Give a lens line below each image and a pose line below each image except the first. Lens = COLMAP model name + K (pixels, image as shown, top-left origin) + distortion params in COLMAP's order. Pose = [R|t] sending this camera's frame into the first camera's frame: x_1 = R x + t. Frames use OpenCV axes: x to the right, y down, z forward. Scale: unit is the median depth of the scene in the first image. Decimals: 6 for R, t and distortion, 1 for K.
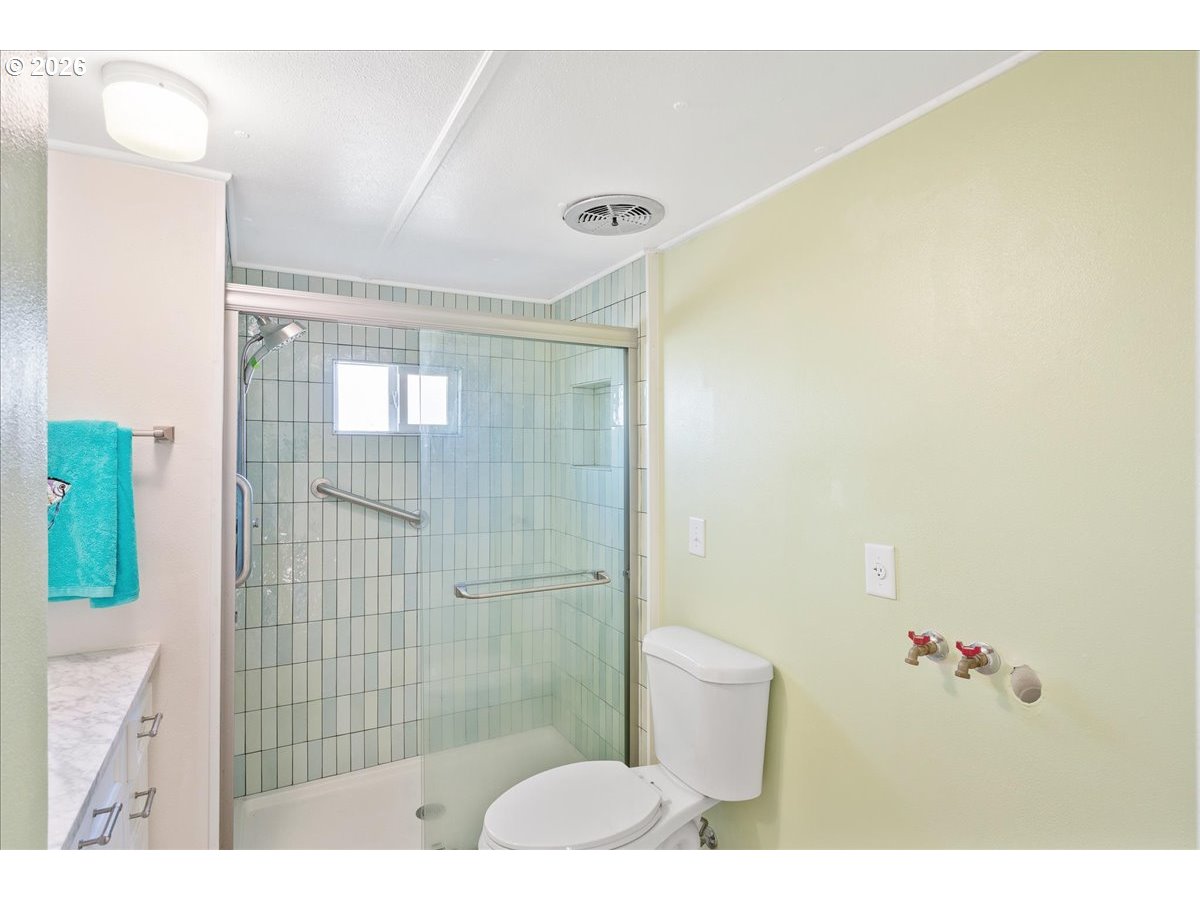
lens RADIAL K [[604.3, 0, 596.7], [0, 604.3, 468.6], [0, 0, 1]] dist [0.000763, 0.000468]
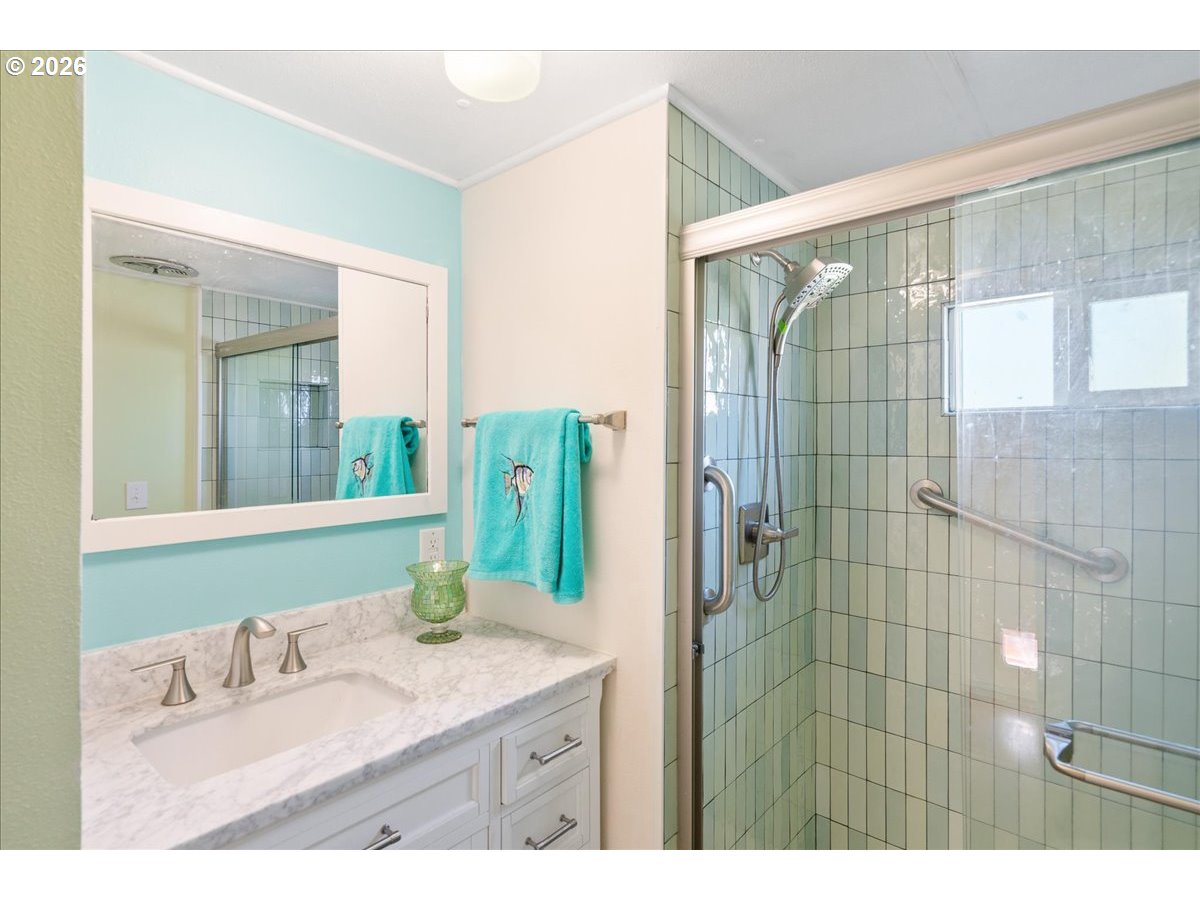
lens RADIAL K [[606.8, 0, 600.0], [0, 606.8, 450.0], [0, 0, 1]] dist [0.001667, 0.000435]
pose [[0.352407, -0.000886, -0.935847, 0.063093], [-0.024168, 0.999657, -0.010047, -0.002438], [0.935535, 0.026158, 0.352265, 0.411860]]
